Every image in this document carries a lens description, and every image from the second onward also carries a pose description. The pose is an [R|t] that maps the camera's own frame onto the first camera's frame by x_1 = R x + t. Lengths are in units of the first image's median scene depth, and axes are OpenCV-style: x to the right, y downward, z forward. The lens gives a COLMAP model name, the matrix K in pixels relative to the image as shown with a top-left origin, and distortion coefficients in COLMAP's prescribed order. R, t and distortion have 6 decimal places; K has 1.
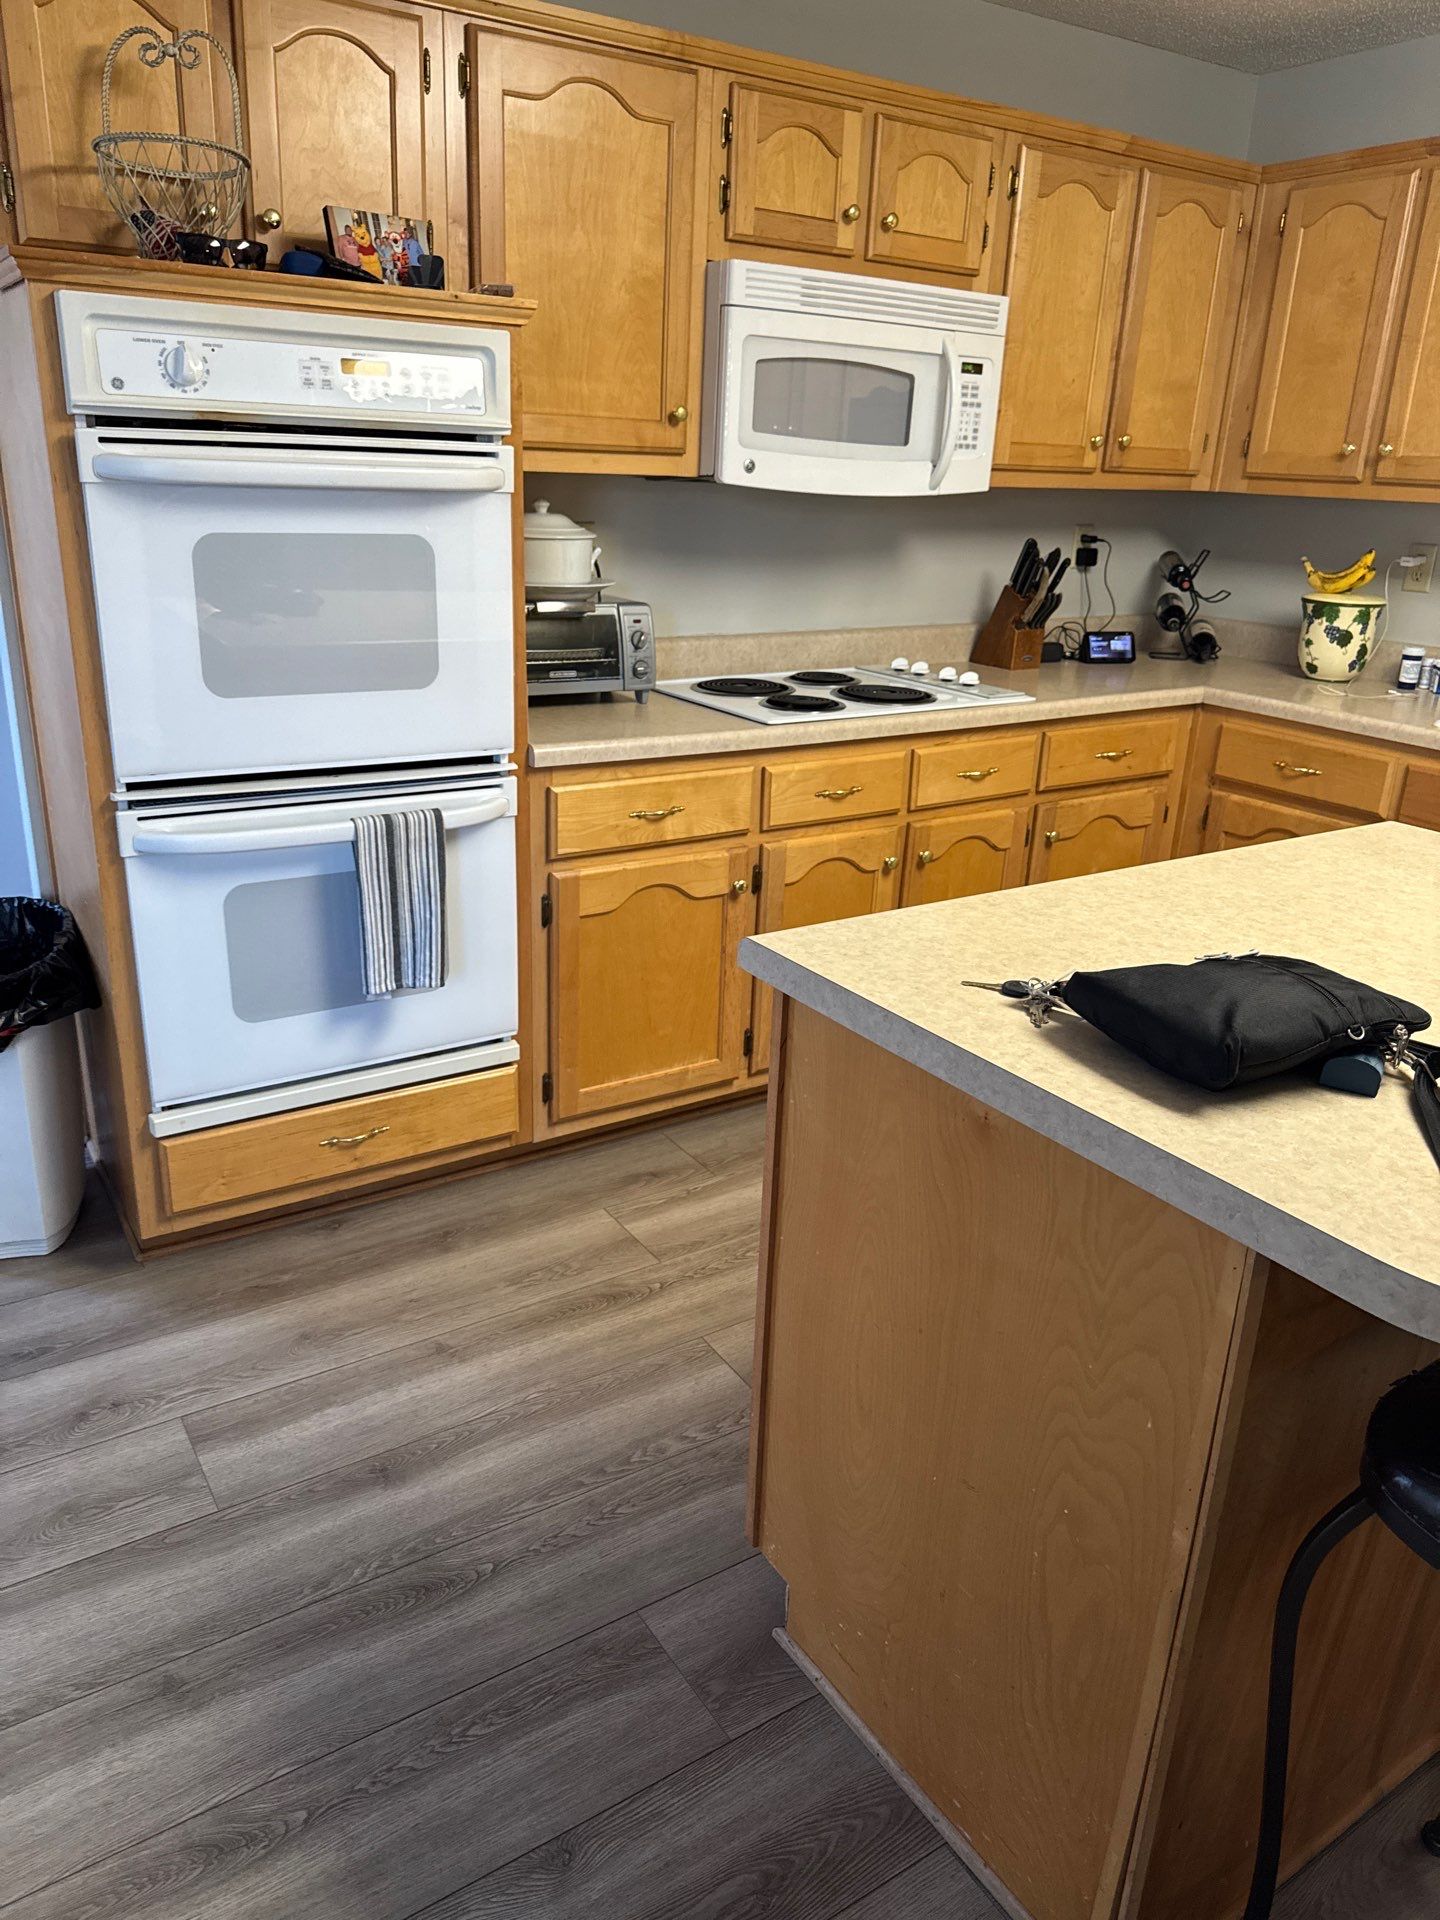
lens RADIAL K [[1349.7, 0, 720.0], [0, 1349.7, 959.3], [0, 0, 1]] dist [0.066252, -0.084048]
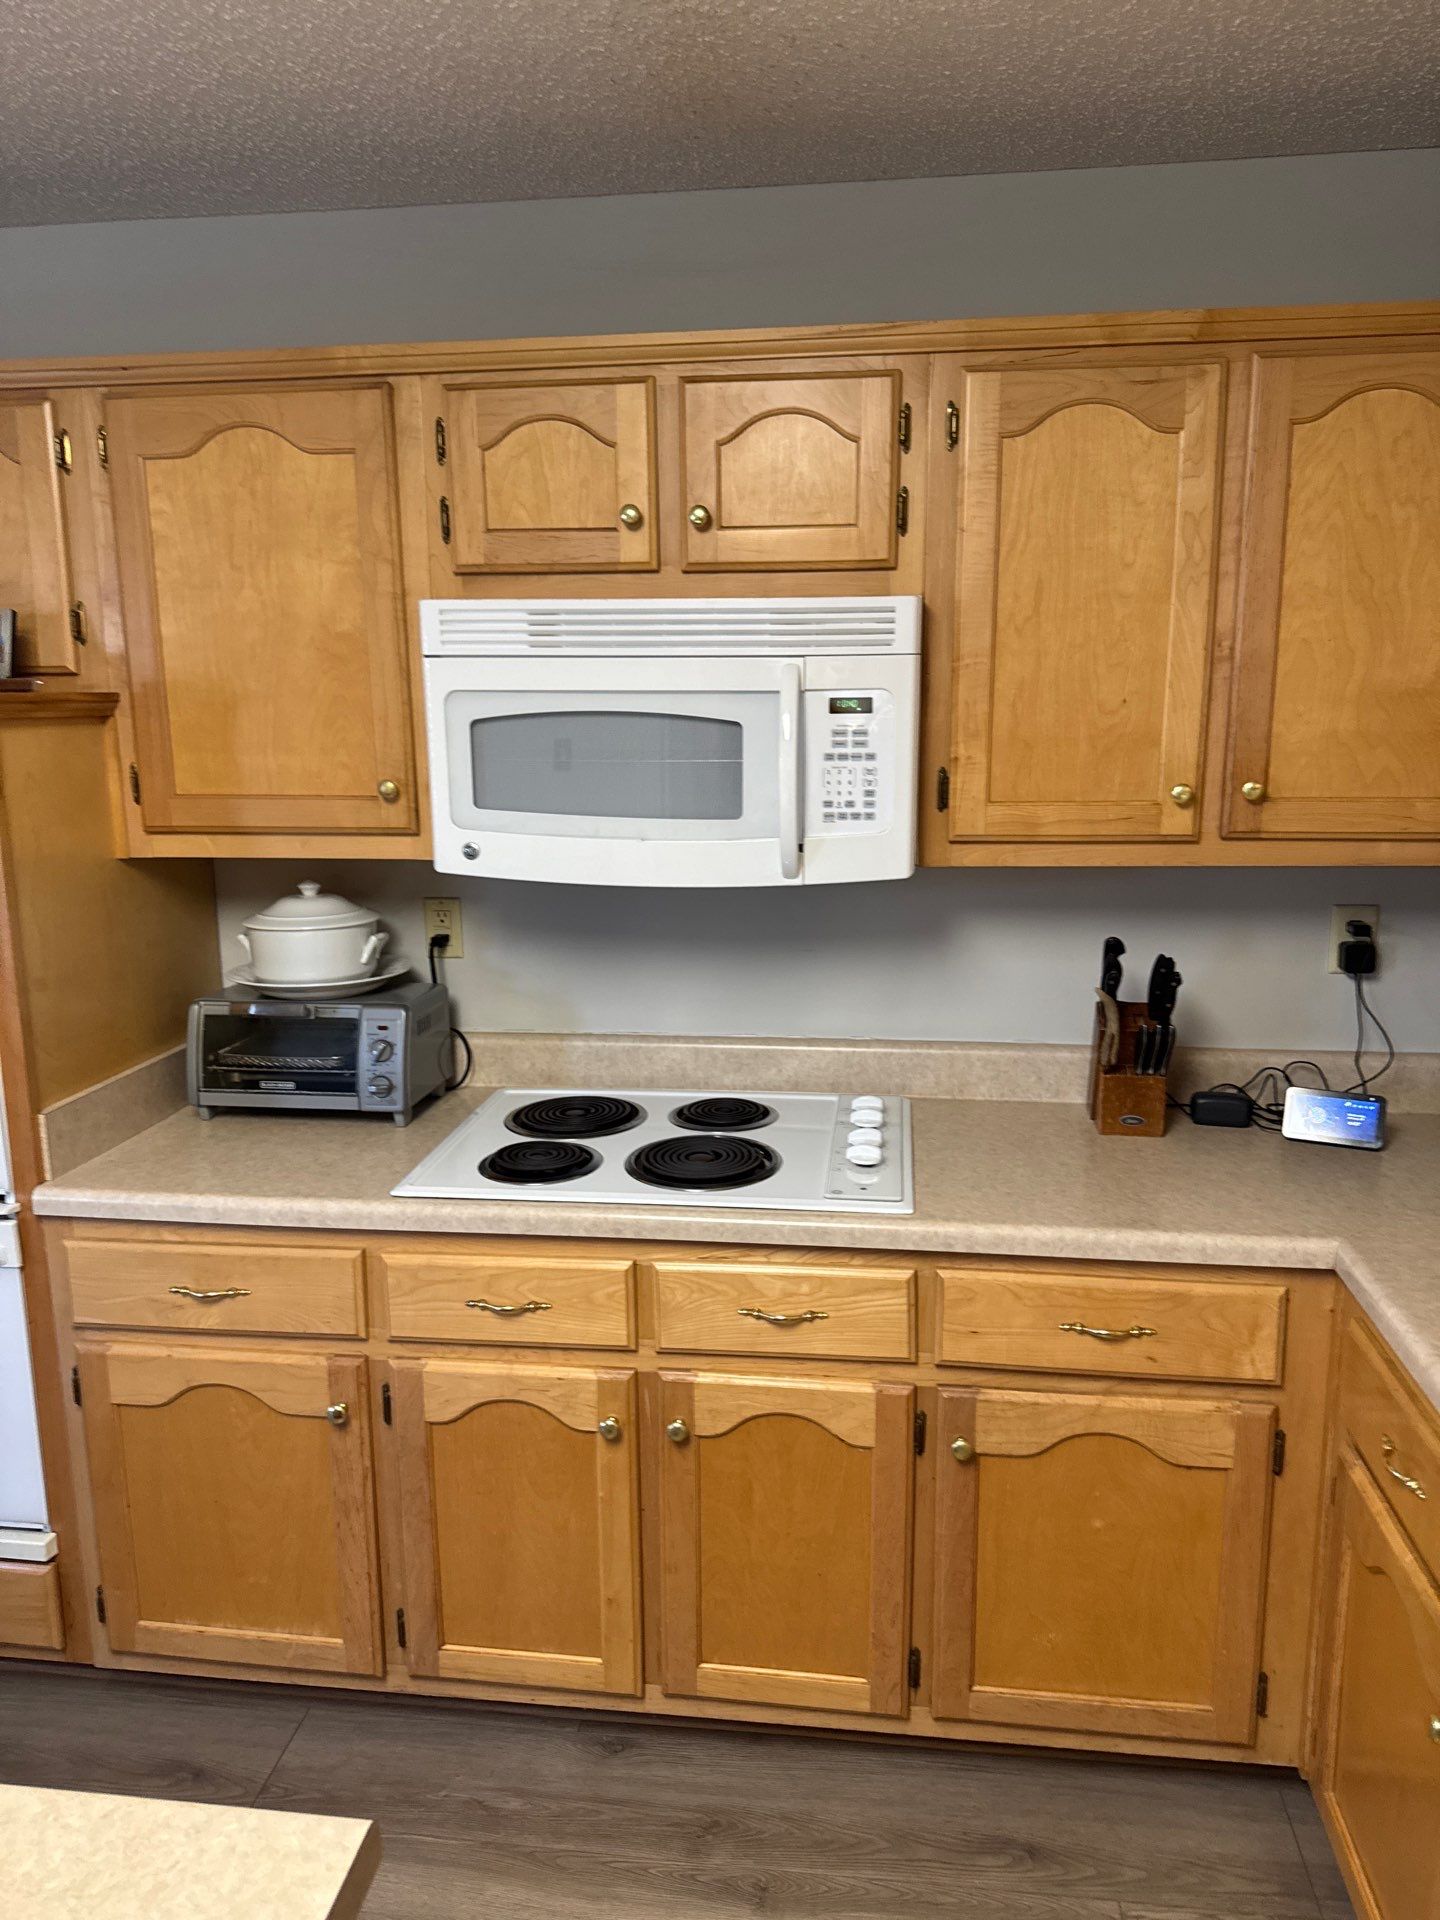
lens RADIAL K [[1349.7, 0, 743.5], [0, 1349.7, 981.2], [0, 0, 1]] dist [0.066252, -0.084048]
pose [[0.762630, 0.098560, -0.639282, 0.630130], [-0.189534, 0.978992, -0.075171, -0.268132], [0.618443, 0.178493, 0.765290, 0.541144]]
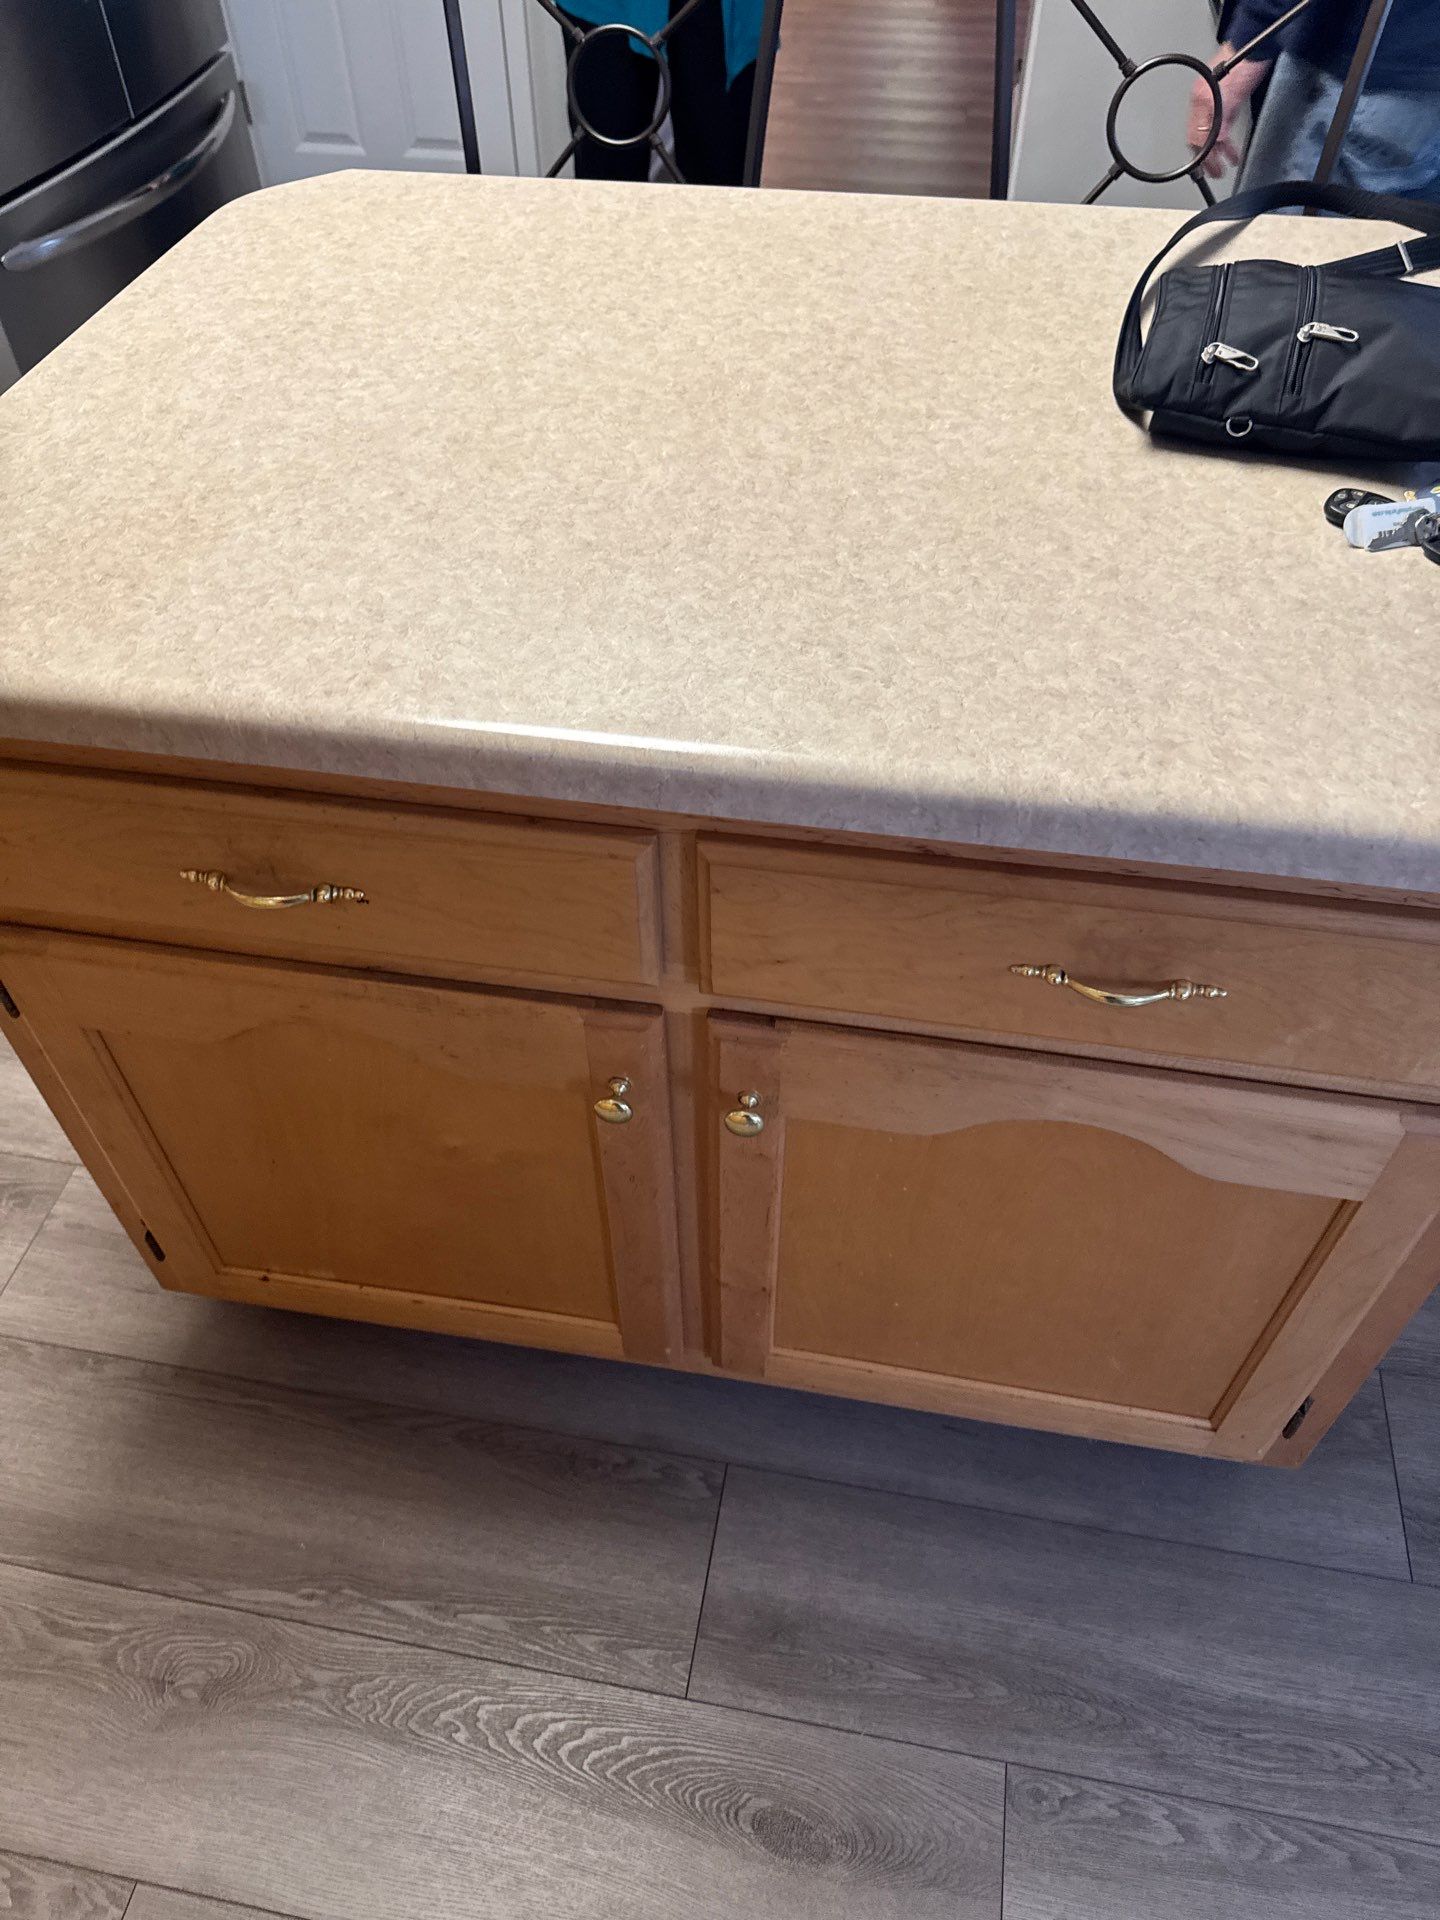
lens RADIAL K [[1349.7, 0, 703.0], [0, 1349.7, 967.6], [0, 0, 1]] dist [0.066252, -0.084048]
pose [[-0.729599, -0.519630, 0.444601, 0.041892], [0.224298, 0.432336, 0.873371, -0.267364], [-0.646047, 0.736933, -0.198880, 0.741216]]
